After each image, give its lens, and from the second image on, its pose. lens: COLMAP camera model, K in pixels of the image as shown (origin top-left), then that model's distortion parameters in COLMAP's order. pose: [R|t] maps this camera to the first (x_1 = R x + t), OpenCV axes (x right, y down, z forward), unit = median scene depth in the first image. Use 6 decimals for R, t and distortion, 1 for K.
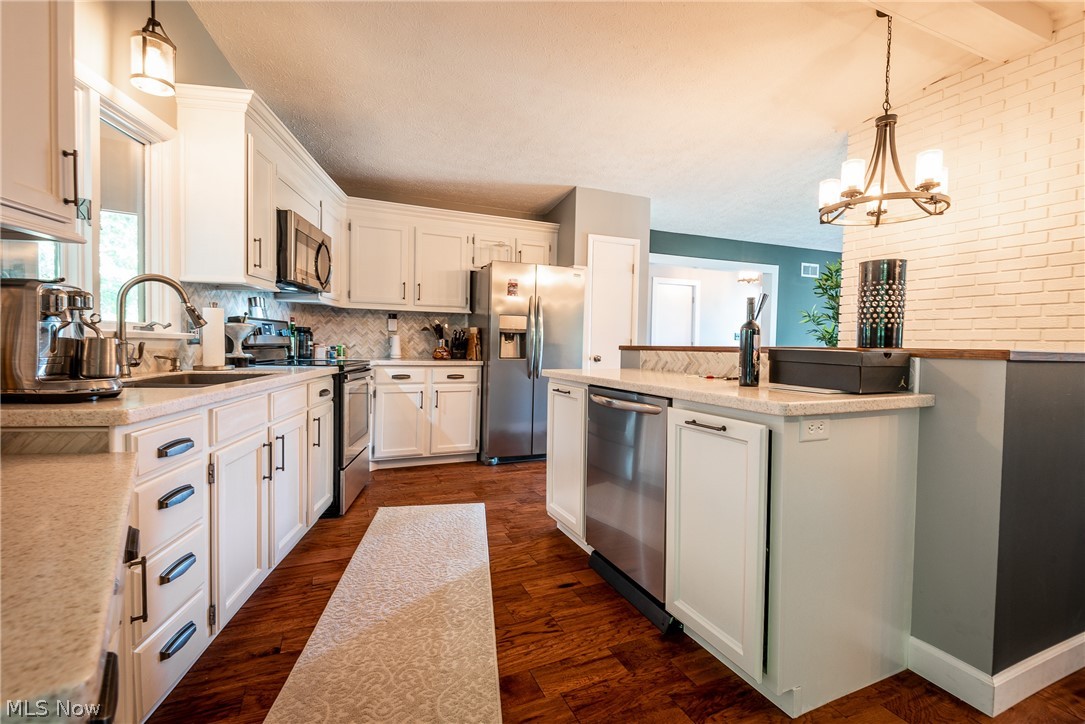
lens RADIAL K [[488.5, 0, 546.5], [0, 488.5, 358.3], [0, 0, 1]] dist [0.001725, 0.000129]
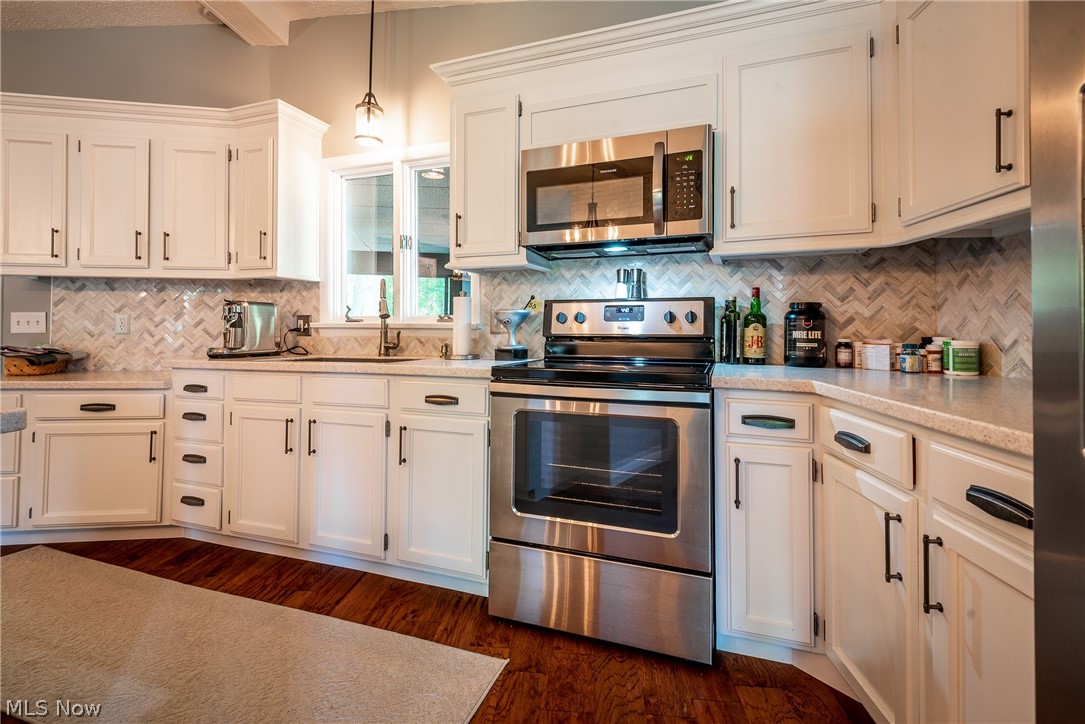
lens RADIAL K [[499.2, 0, 544.0], [0, 499.2, 321.6], [0, 0, 1]] dist [0.002337, 0.000185]
pose [[-0.475756, -0.030057, -0.879063, 0.158937], [-0.036539, 0.999229, -0.014391, -0.054756], [0.878818, 0.025274, -0.476488, 2.025966]]
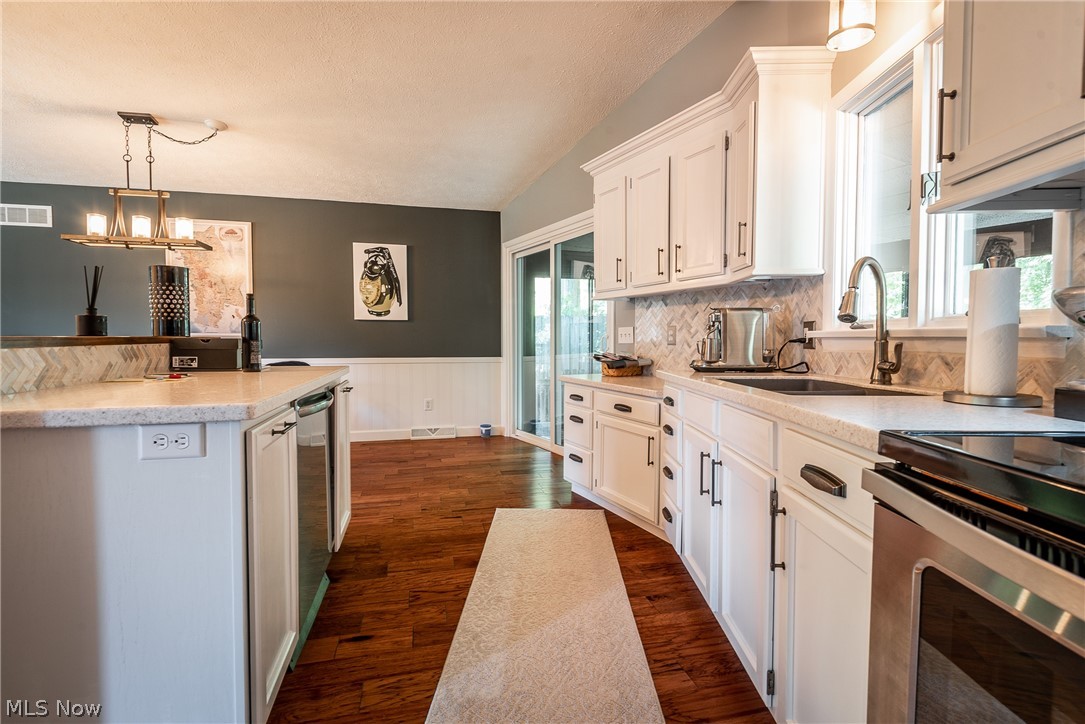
lens RADIAL K [[504.0, 0, 540.2], [0, 504.0, 357.0], [0, 0, 1]] dist [0.002972, -0.000292]
pose [[-0.983335, -0.022011, 0.180464, -0.430618], [-0.010124, 0.997733, 0.066526, -0.059007], [-0.181519, 0.063590, -0.981329, 1.918054]]
